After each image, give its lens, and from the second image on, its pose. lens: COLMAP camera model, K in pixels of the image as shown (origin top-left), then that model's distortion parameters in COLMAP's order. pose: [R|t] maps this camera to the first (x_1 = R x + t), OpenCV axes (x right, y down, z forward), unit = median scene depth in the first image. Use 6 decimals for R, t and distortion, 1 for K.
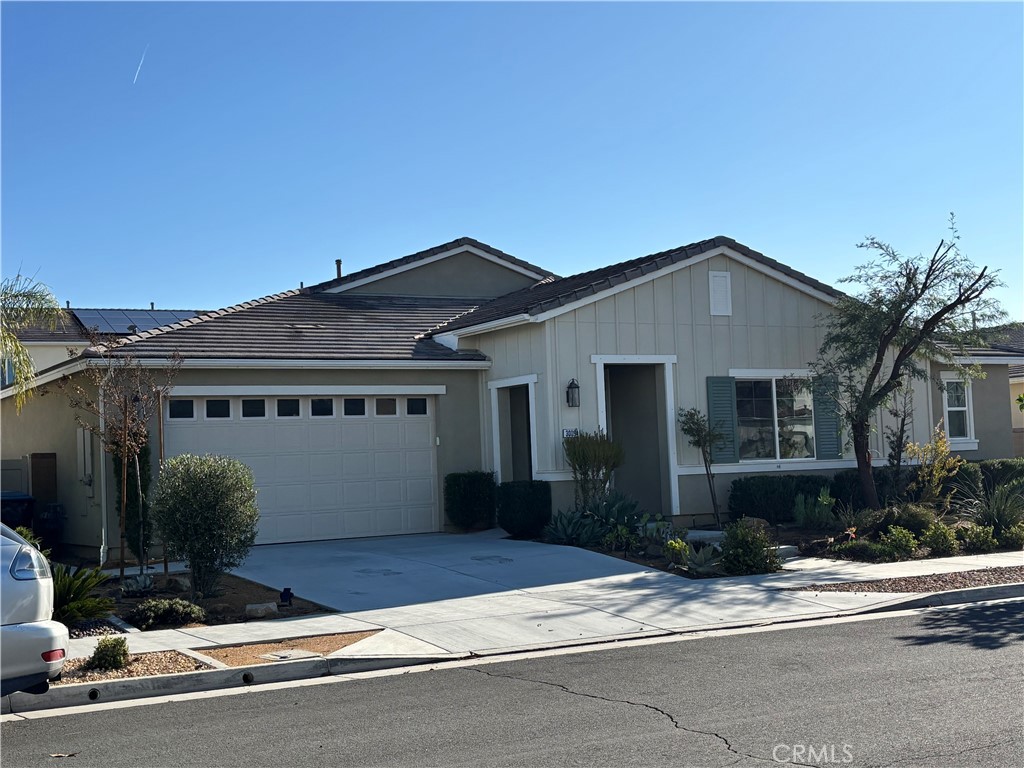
lens RADIAL K [[1356.6, 0, 512.1], [0, 1356.6, 384.6], [0, 0, 1]] dist [0.025852, 0.000000]
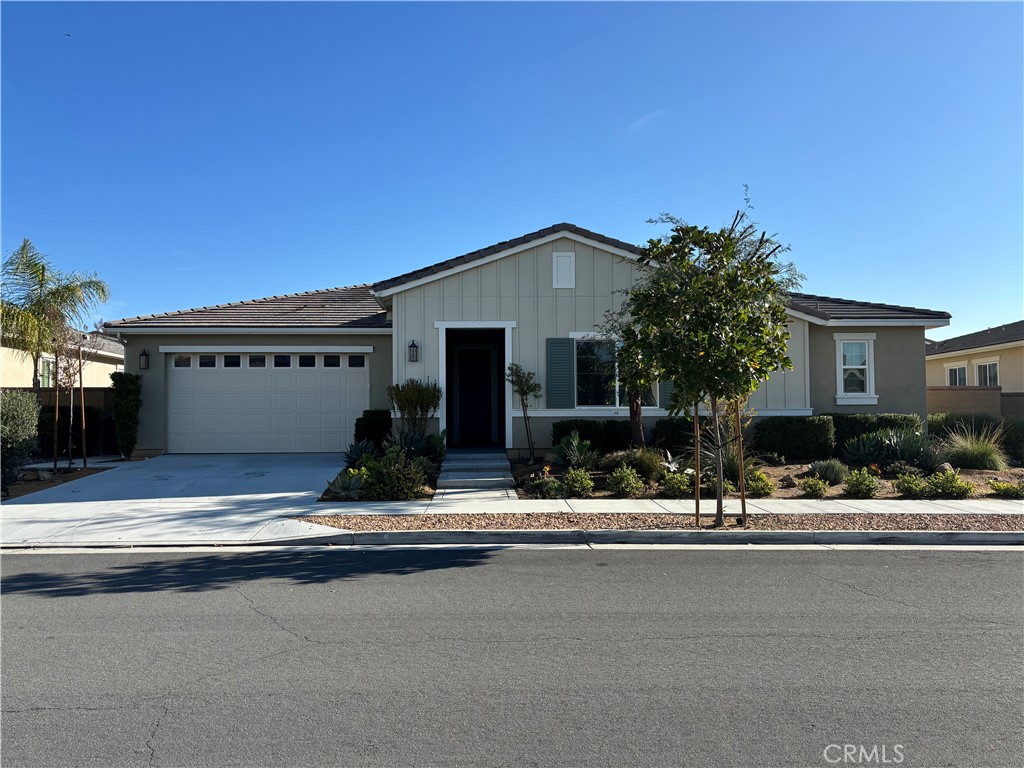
lens RADIAL K [[829.6, 0, 511.9], [0, 829.6, 382.0], [0, 0, 1]] dist [0.022556, 0.003205]
pose [[0.874377, 0.017292, -0.484938, 0.489736], [0.000364, 0.999341, 0.036292, 0.006695], [0.485246, -0.031909, 0.873795, 0.329996]]
